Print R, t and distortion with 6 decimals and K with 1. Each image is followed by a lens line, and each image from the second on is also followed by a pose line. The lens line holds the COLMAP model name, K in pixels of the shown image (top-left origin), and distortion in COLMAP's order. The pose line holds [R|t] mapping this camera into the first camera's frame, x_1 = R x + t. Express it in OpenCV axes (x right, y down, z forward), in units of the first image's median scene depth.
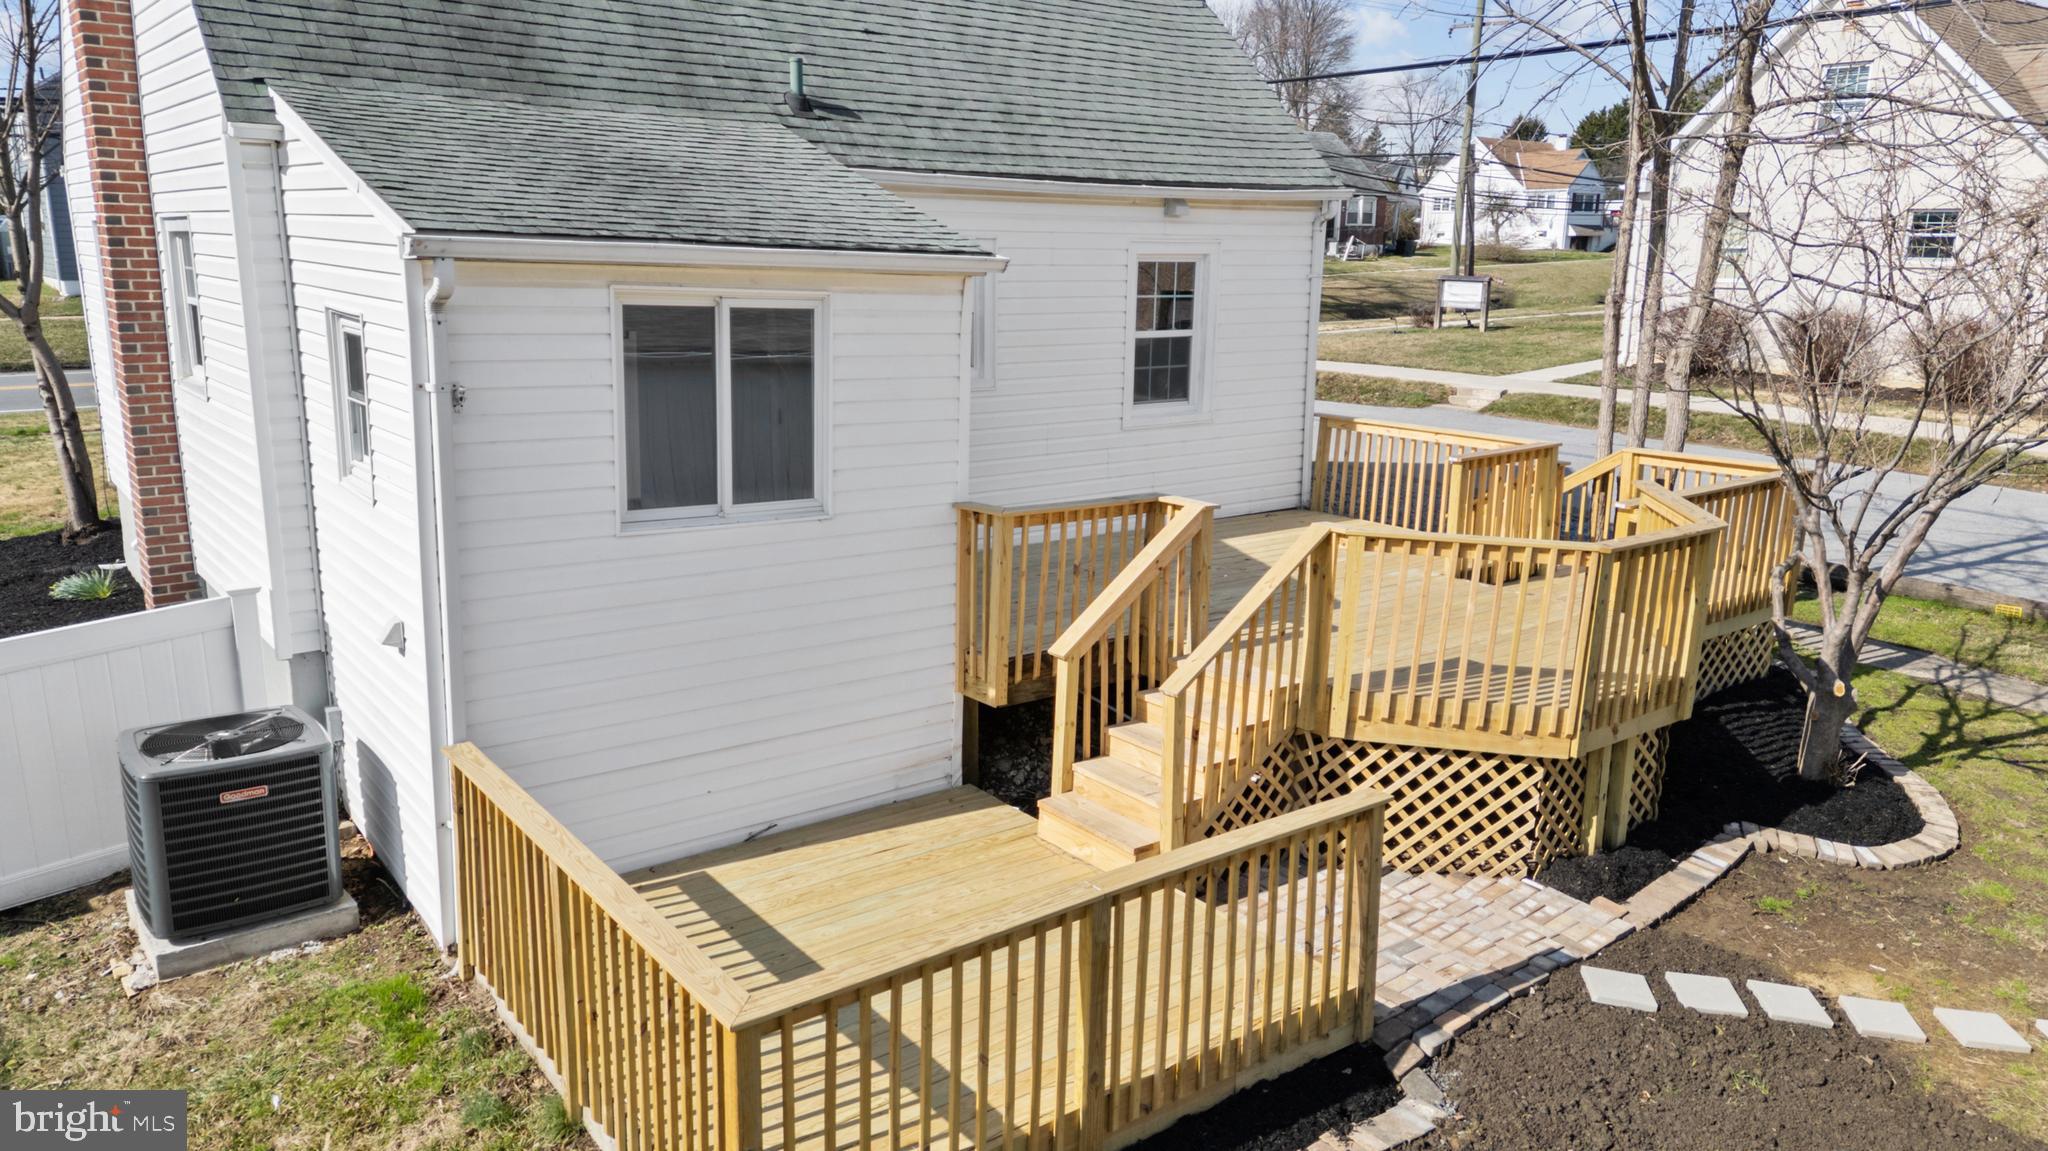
lens RADIAL K [[1456.7, 0, 1070.7], [0, 1456.7, 578.5], [0, 0, 1]] dist [0.006514, -0.000446]
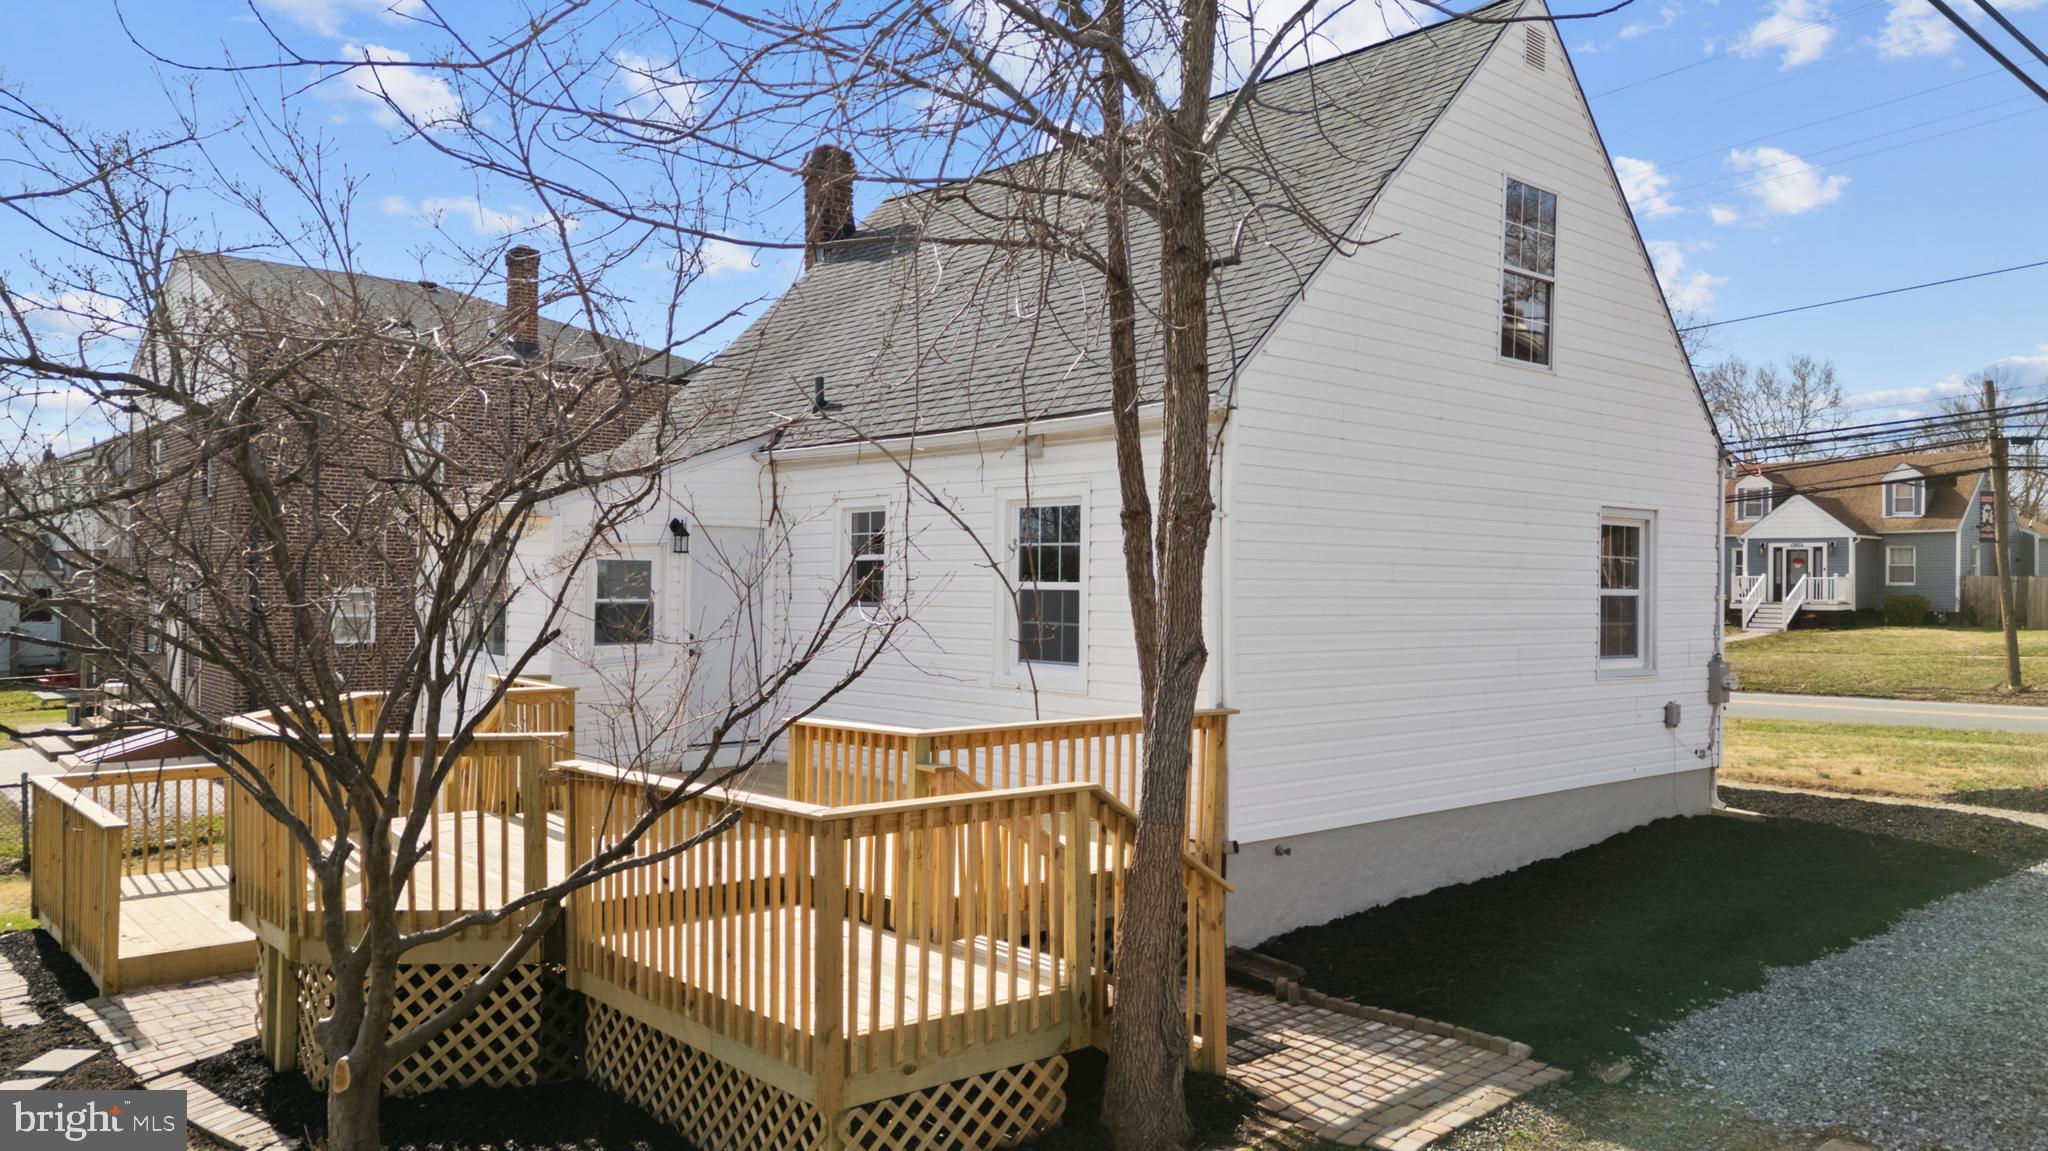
lens RADIAL K [[1456.7, 0, 1070.7], [0, 1456.7, 578.5], [0, 0, 1]] dist [0.006514, -0.000446]
pose [[0.068726, -0.017964, -0.997474, 1.456416], [-0.230486, 0.972502, -0.033395, -0.223525], [0.970646, 0.232199, 0.062696, 1.468852]]
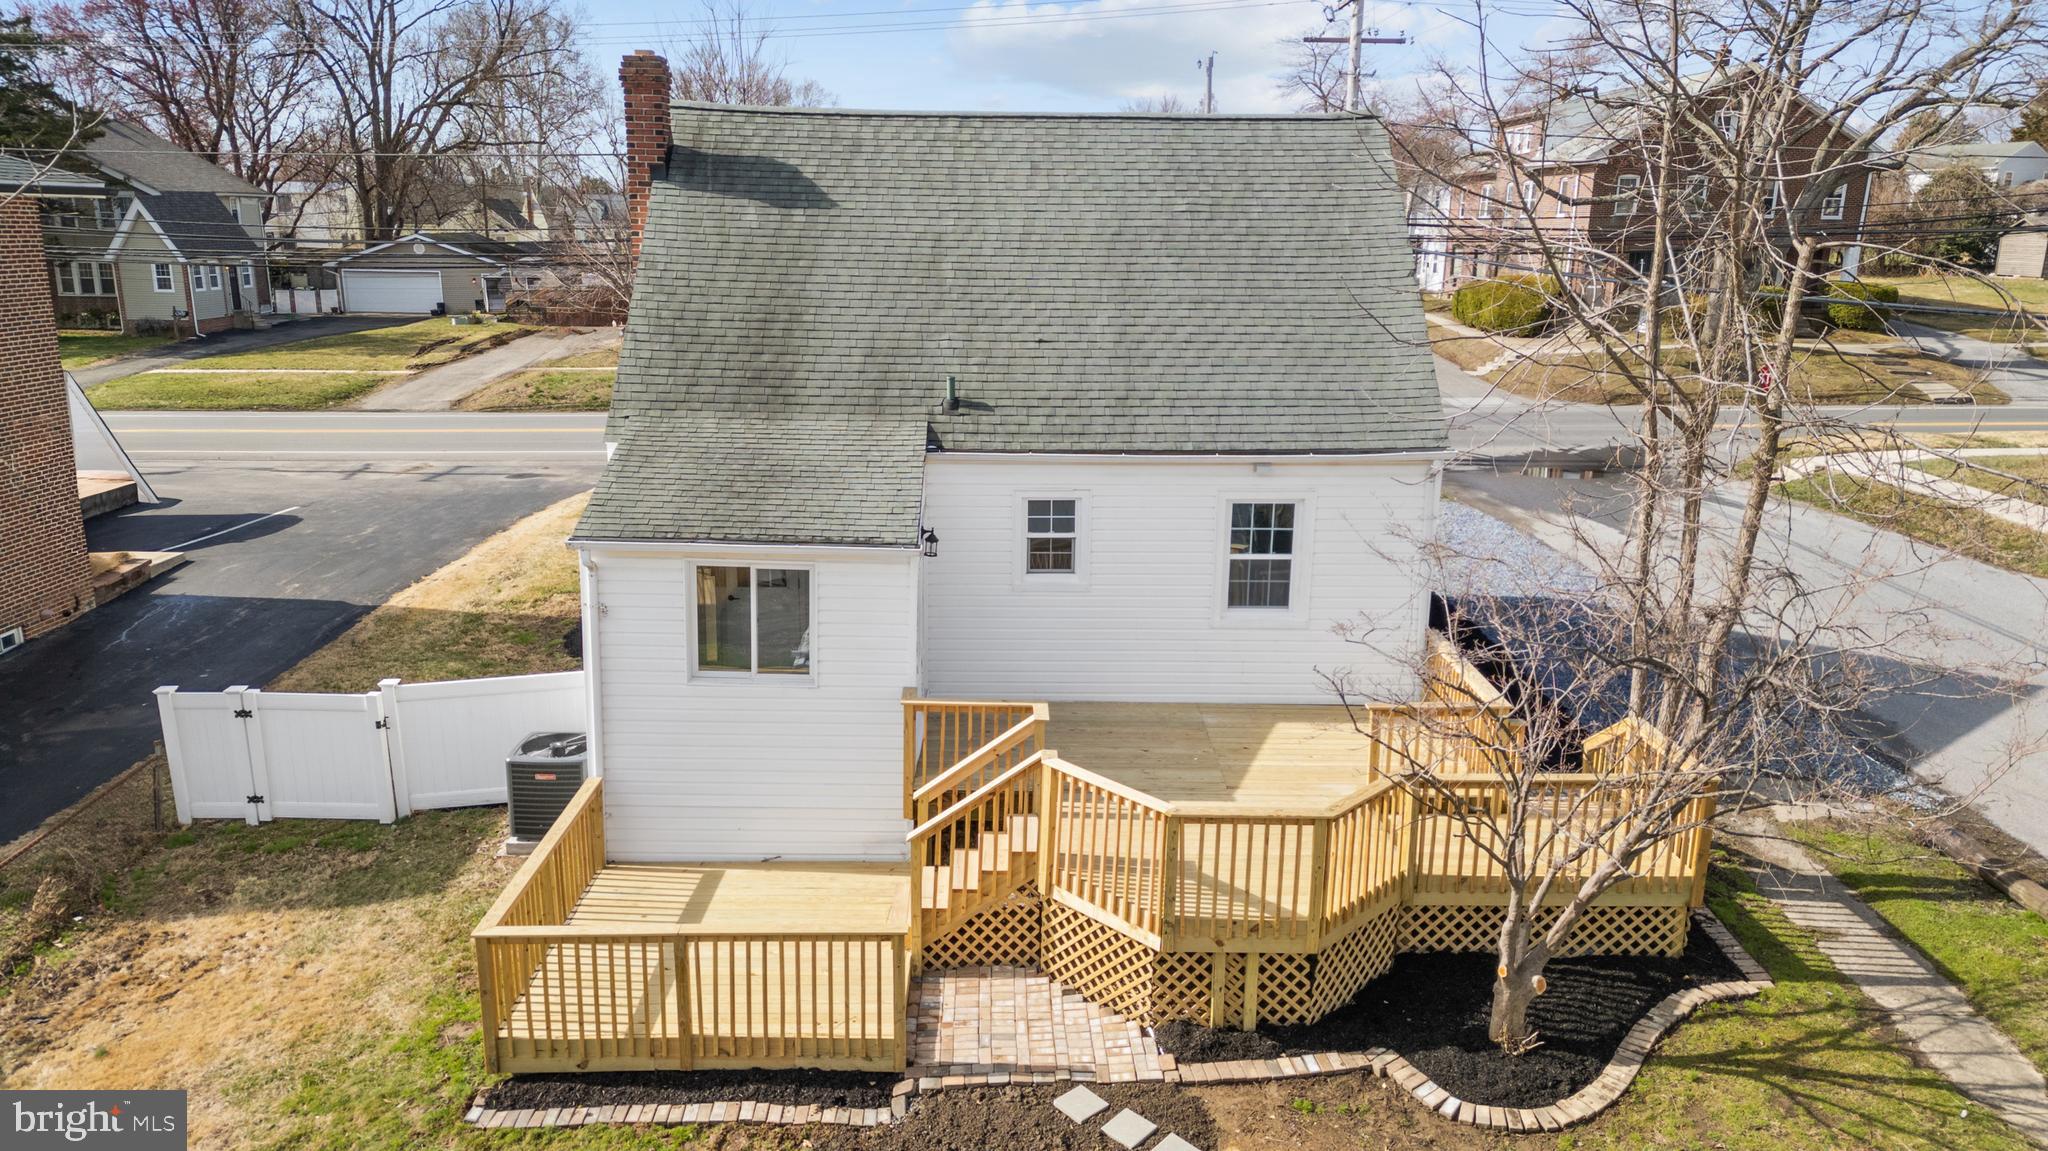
lens RADIAL K [[1456.7, 0, 1070.7], [0, 1456.7, 578.5], [0, 0, 1]] dist [0.006514, -0.000446]
pose [[0.794575, 0.136256, -0.591680, 1.062152], [-0.132356, 0.989929, 0.050224, -0.293416], [0.592564, 0.038406, 0.804607, -0.203286]]
